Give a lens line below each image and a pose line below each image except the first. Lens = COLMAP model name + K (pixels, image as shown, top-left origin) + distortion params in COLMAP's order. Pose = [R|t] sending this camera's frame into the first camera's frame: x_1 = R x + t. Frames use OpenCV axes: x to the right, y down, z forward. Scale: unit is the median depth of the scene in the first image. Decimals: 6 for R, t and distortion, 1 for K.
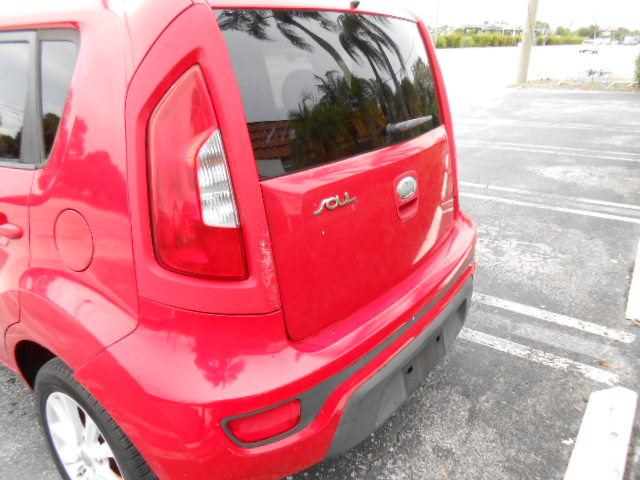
lens RADIAL K [[483.3, 0, 321.7], [0, 483.3, 242.7], [0, 0, 1]] dist [-0.019693, 0.009035]
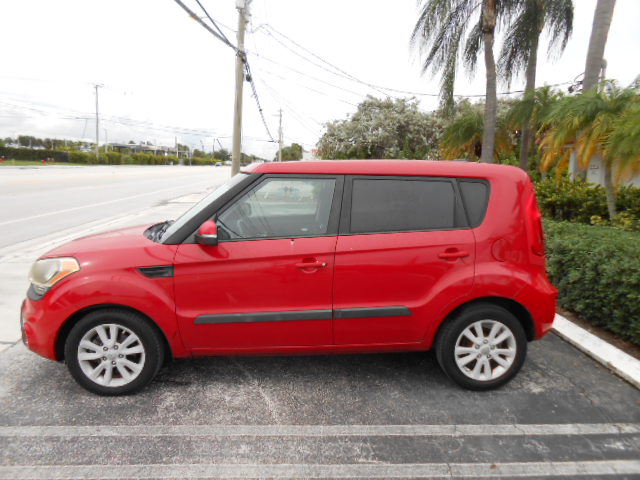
lens RADIAL K [[483.3, 0, 321.7], [0, 483.3, 242.7], [0, 0, 1]] dist [-0.019693, 0.009035]
pose [[0.772627, -0.062593, 0.631767, -0.902241], [0.202404, 0.967485, -0.151677, 0.049605], [-0.601731, 0.245062, 0.760174, -0.156506]]
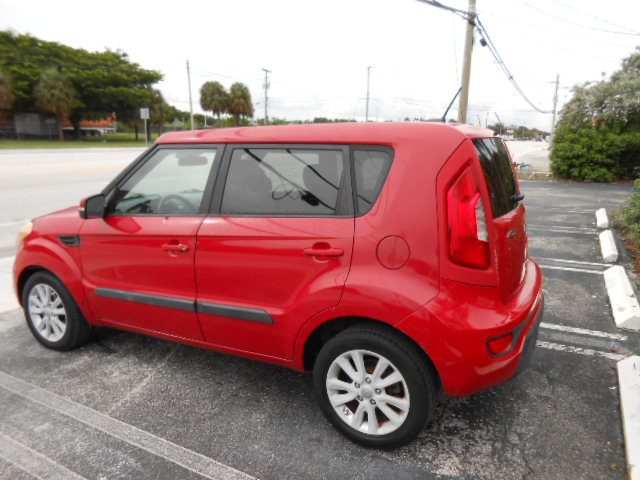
lens RADIAL K [[483.3, 0, 321.7], [0, 483.3, 242.7], [0, 0, 1]] dist [-0.019693, 0.009035]
pose [[0.990387, -0.009795, 0.137975, -0.308197], [0.033394, 0.984915, -0.169783, 0.078818], [-0.134231, 0.172759, 0.975775, -0.242079]]
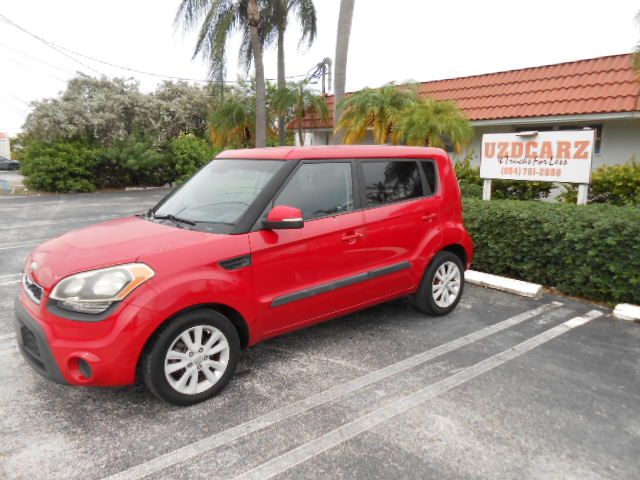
lens RADIAL K [[483.3, 0, 321.7], [0, 483.3, 242.7], [0, 0, 1]] dist [-0.019693, 0.009035]
pose [[0.244150, -0.157106, 0.956927, -1.313197], [0.356639, 0.932179, 0.062050, -0.106009], [-0.901776, 0.326128, 0.283622, 0.258124]]
